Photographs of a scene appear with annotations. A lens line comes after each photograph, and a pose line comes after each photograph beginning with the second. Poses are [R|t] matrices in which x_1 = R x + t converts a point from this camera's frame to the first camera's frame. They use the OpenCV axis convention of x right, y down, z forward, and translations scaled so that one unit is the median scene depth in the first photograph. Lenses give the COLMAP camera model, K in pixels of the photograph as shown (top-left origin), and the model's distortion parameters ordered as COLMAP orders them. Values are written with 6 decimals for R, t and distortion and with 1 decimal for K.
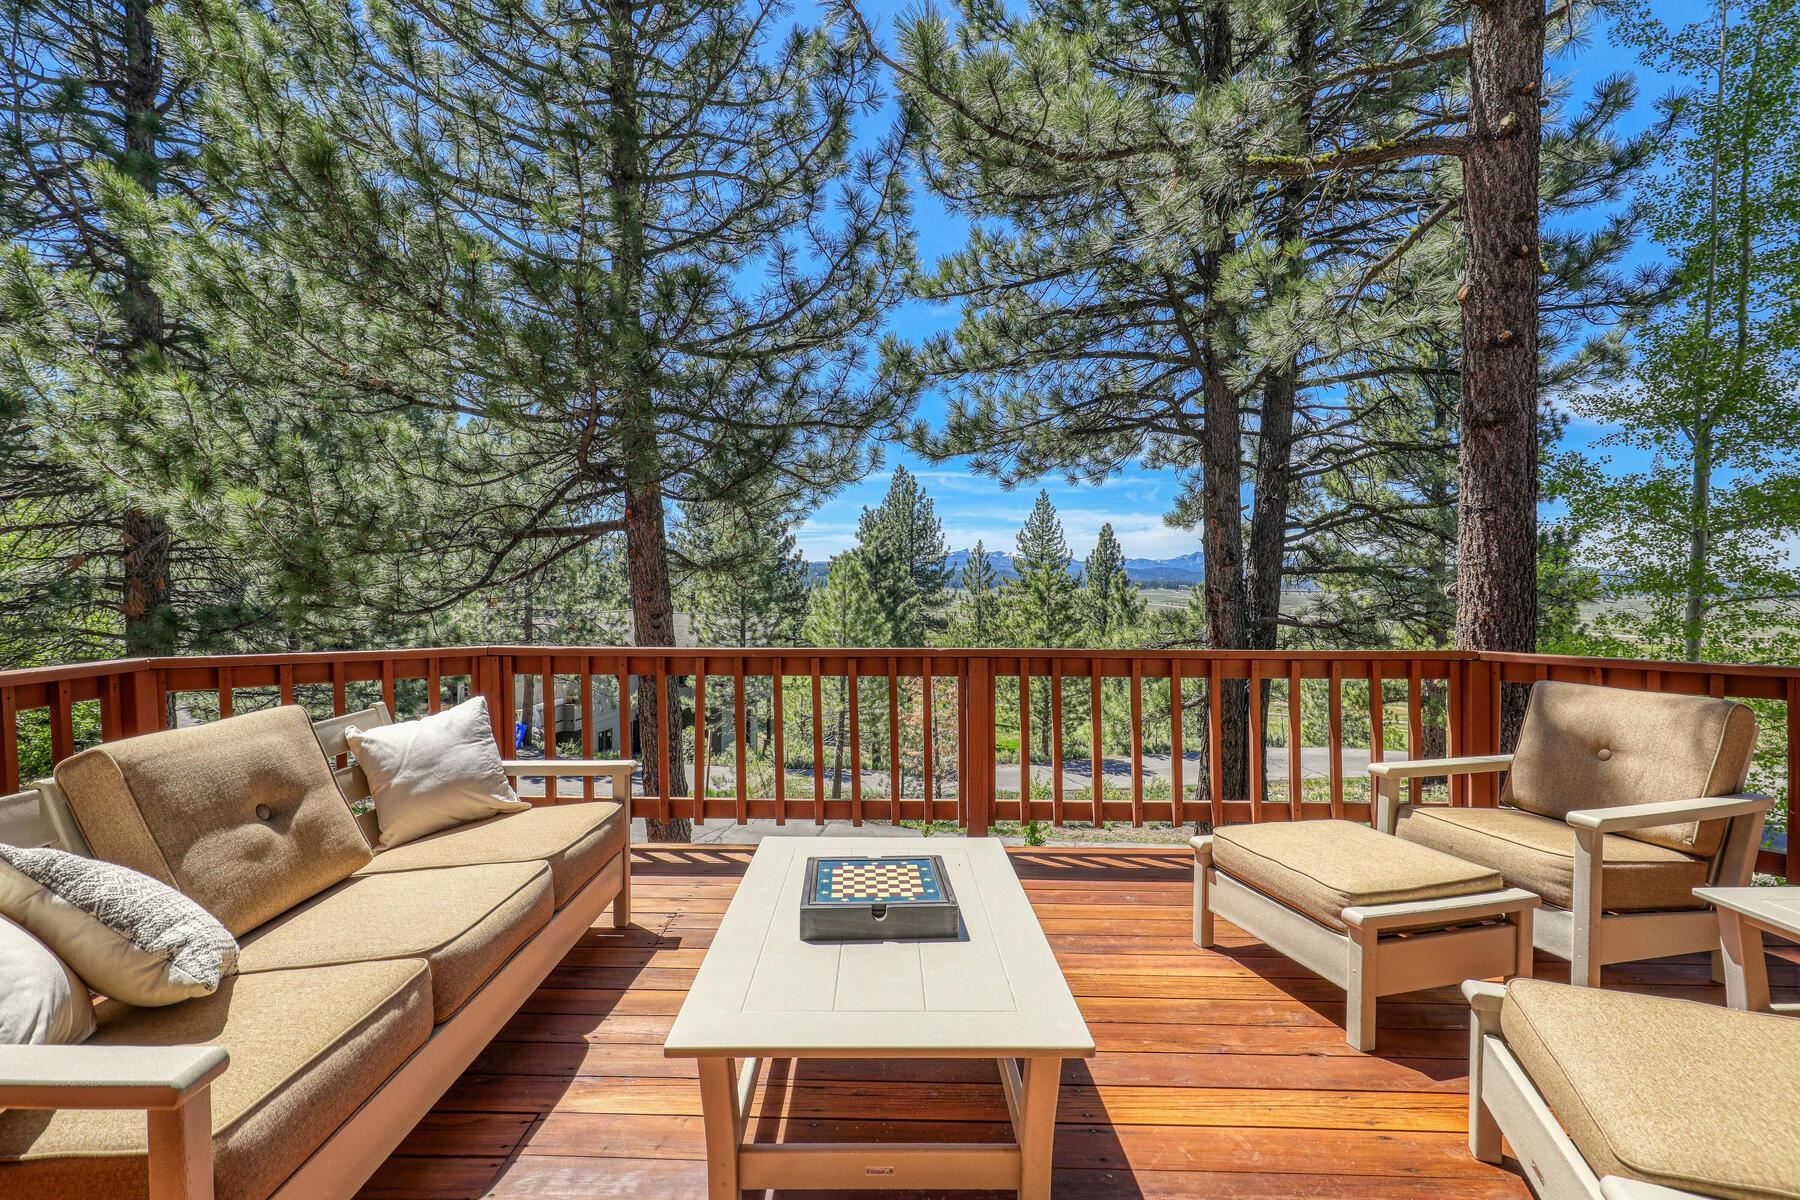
lens RADIAL K [[853.7, 0, 900.0], [0, 853.7, 600.0], [0, 0, 1]] dist [-0.002878, -0.000038]
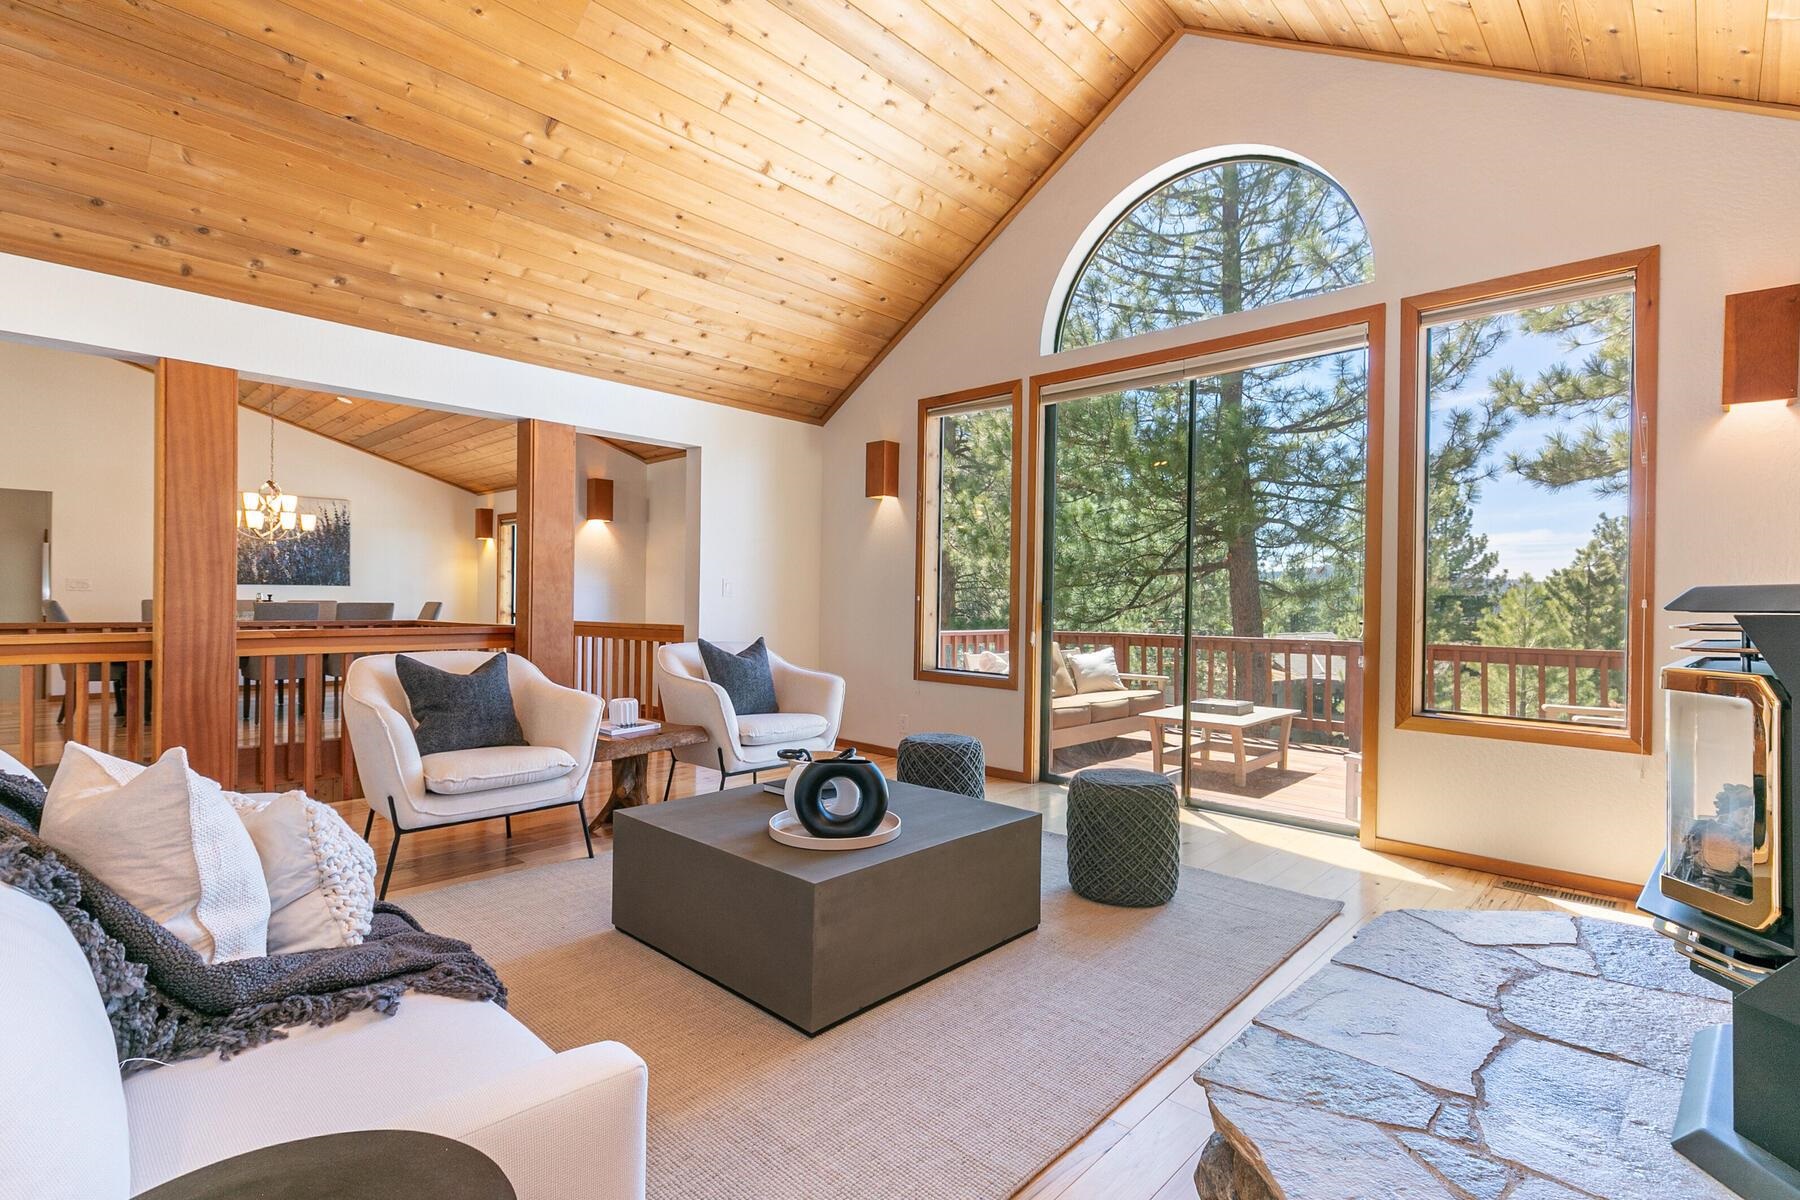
lens RADIAL K [[850.1, 0, 900.0], [0, 850.1, 600.0], [0, 0, 1]] dist [0.000116, 0.000149]
pose [[0.736526, 0.003318, -0.676401, 0.248197], [-0.021945, 0.999579, -0.018993, 0.008807], [0.676053, 0.028832, 0.736289, -0.427362]]
